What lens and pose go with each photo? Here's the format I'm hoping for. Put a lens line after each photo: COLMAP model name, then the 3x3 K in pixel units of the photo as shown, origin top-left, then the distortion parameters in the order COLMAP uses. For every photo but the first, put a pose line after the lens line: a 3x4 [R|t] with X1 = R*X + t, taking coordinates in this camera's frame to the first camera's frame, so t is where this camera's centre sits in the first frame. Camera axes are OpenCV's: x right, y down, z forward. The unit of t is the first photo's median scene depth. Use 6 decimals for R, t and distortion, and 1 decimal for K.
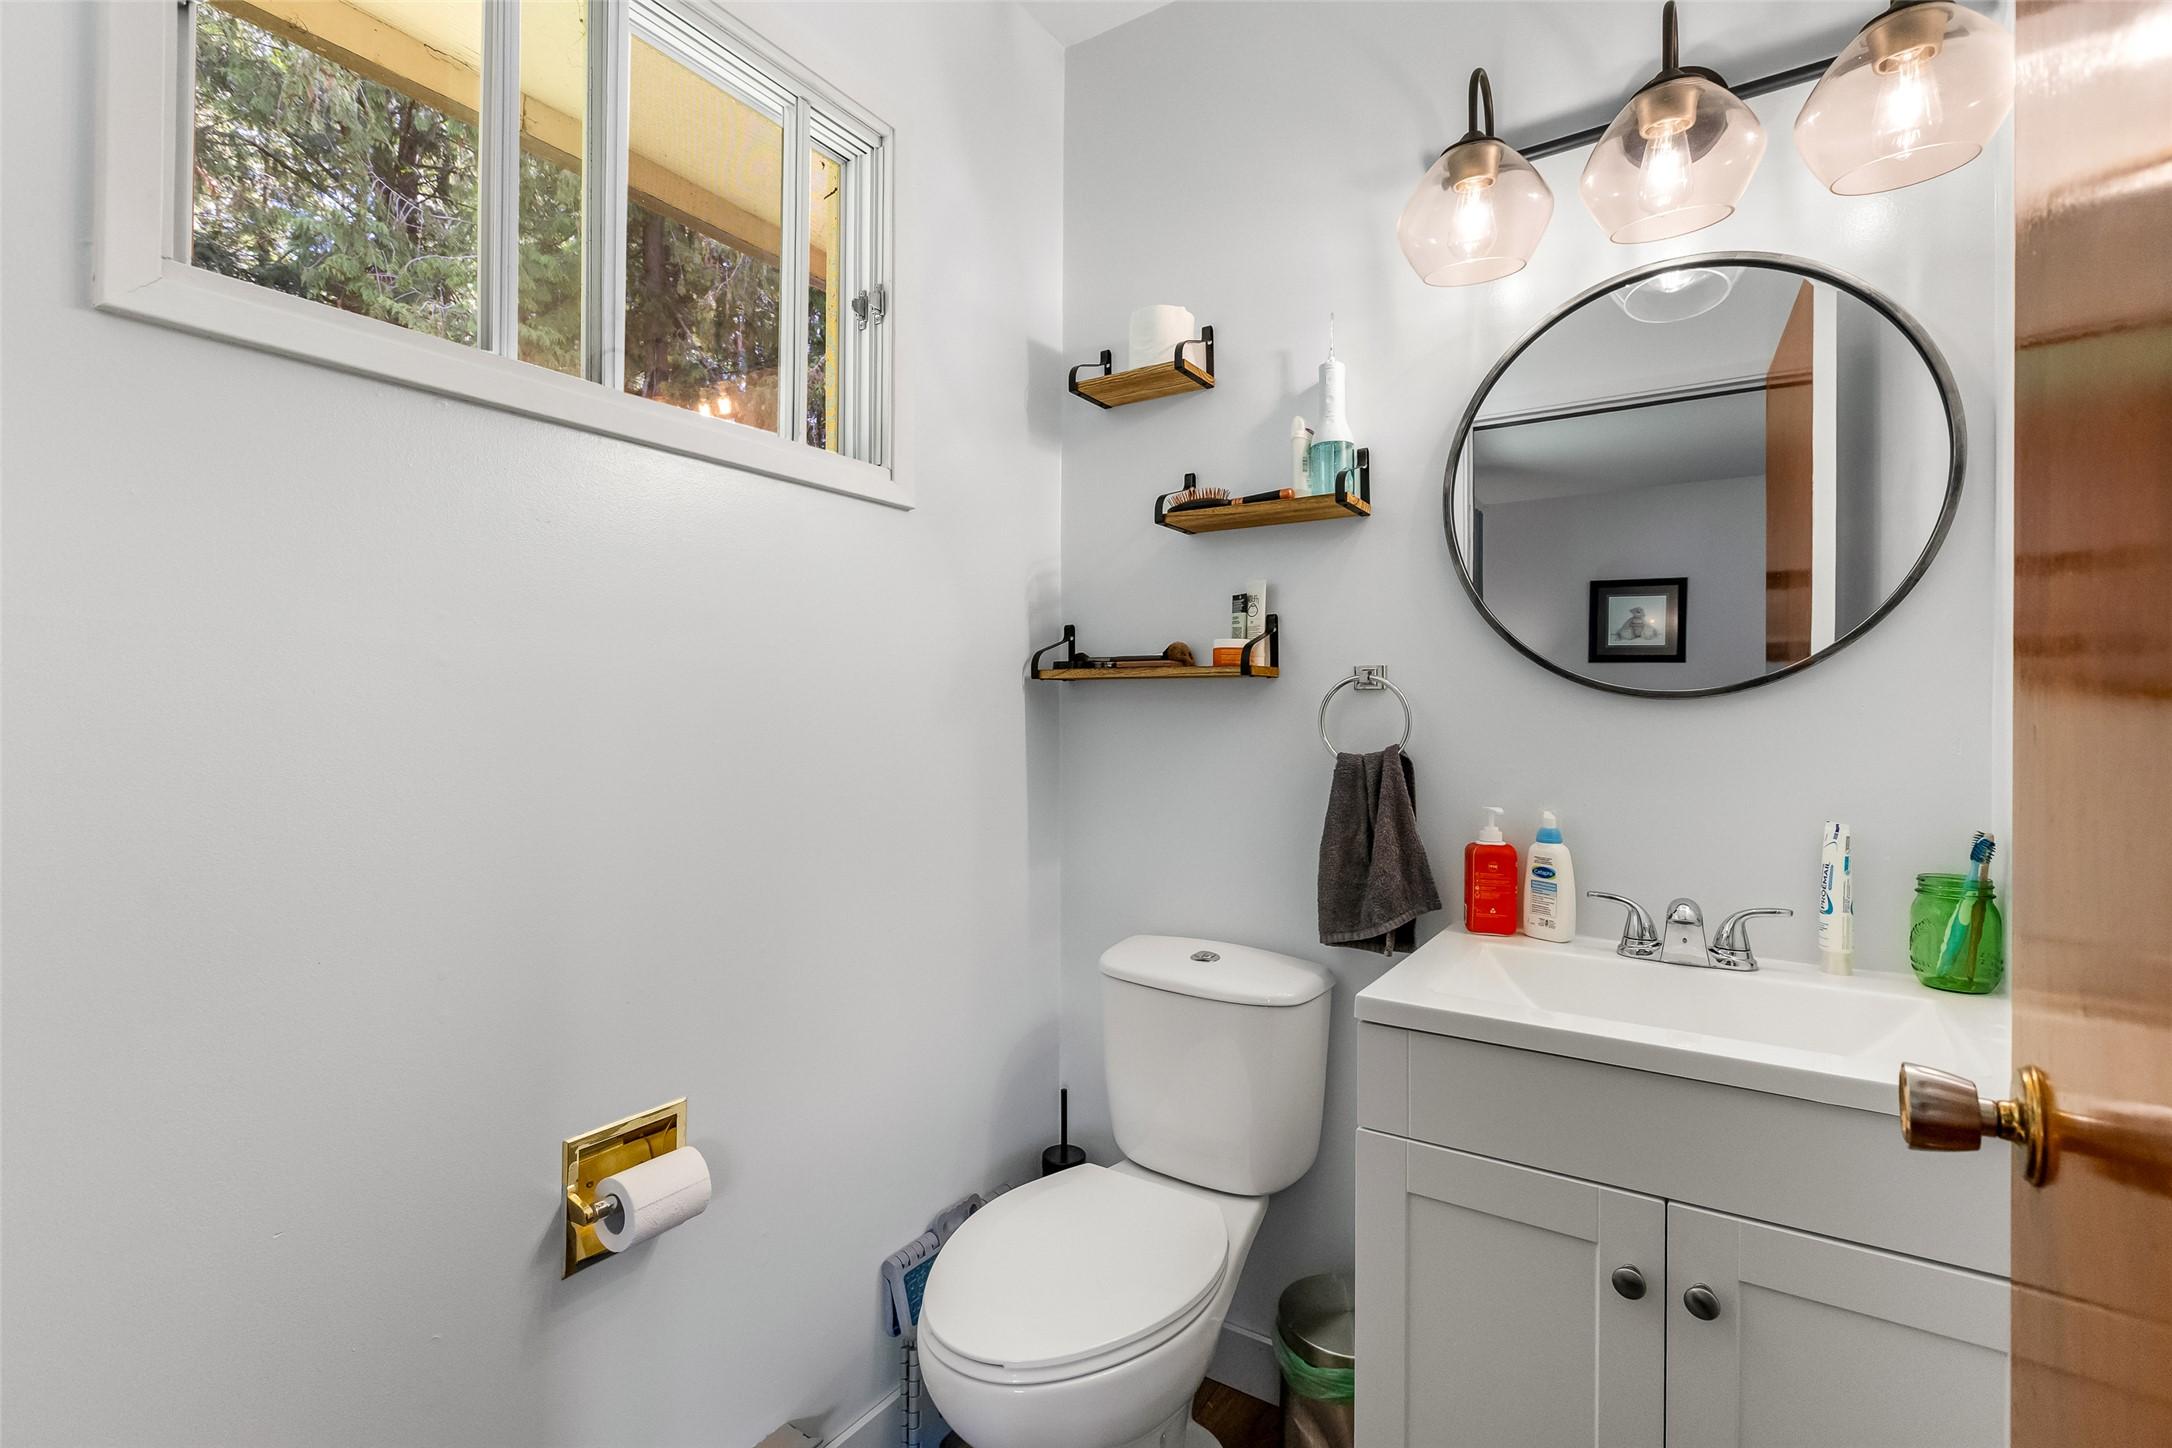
lens RADIAL K [[992.5, 0, 1082.4], [0, 992.5, 708.3], [0, 0, 1]] dist [-0.004573, -0.000314]
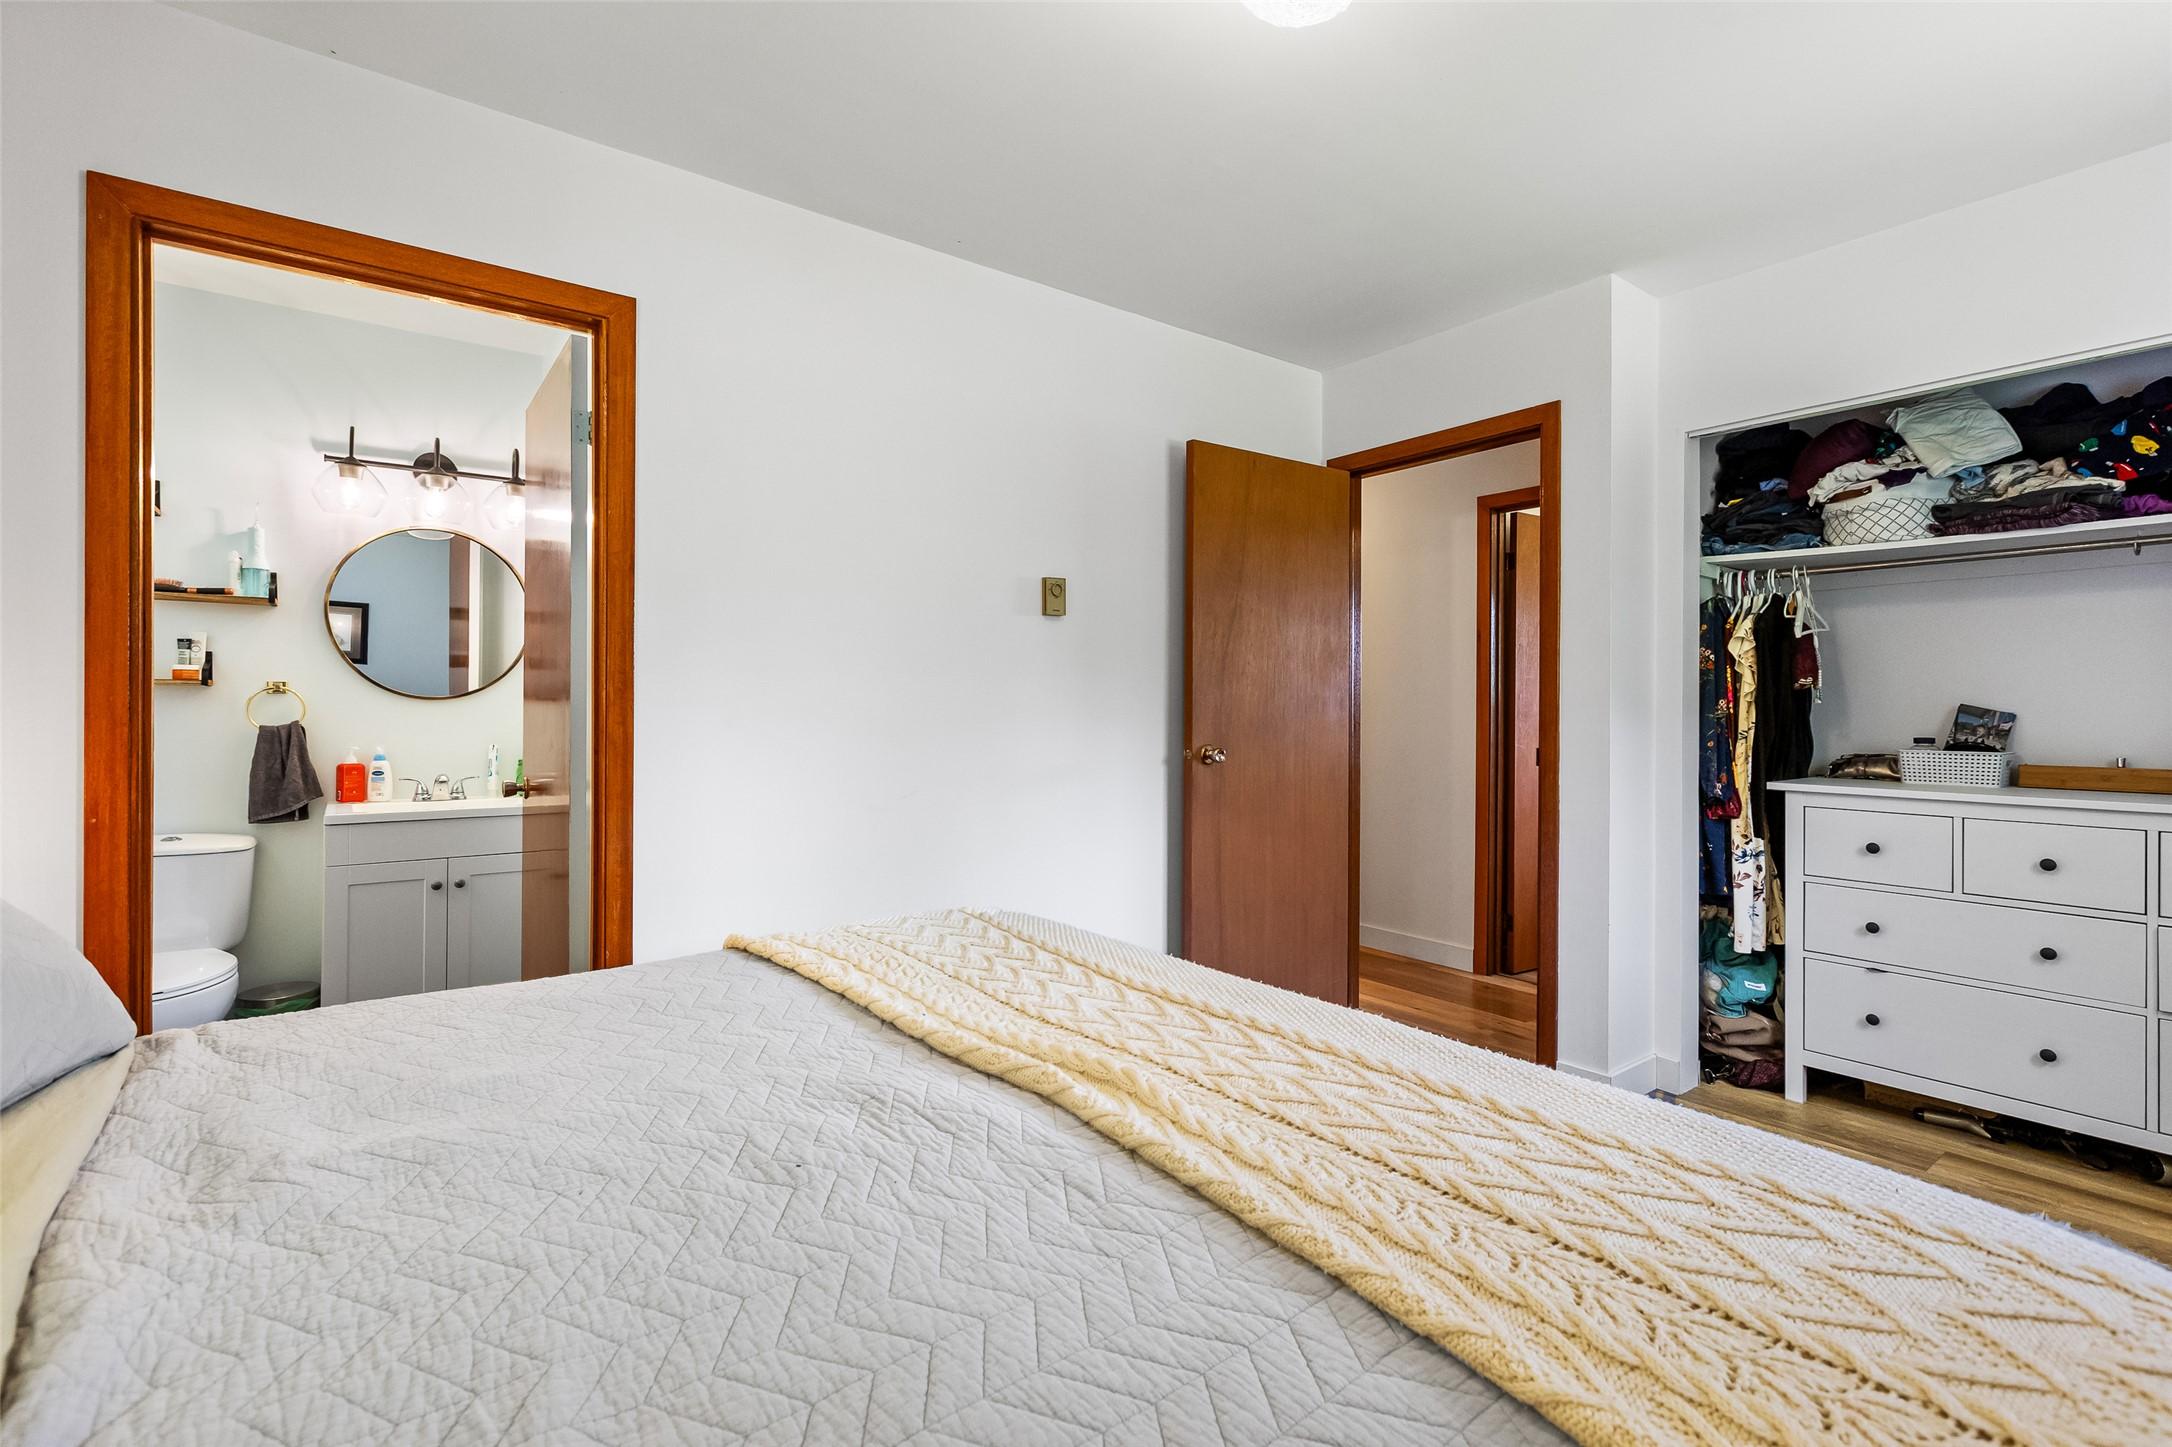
lens RADIAL K [[992.5, 0, 1081.4], [0, 992.5, 709.7], [0, 0, 1]] dist [-0.004573, -0.000314]
pose [[0.356333, -0.007925, 0.934325, -1.085242], [-0.003883, 0.999943, 0.009963, -0.013223], [-0.934351, -0.007178, 0.356282, -1.334376]]
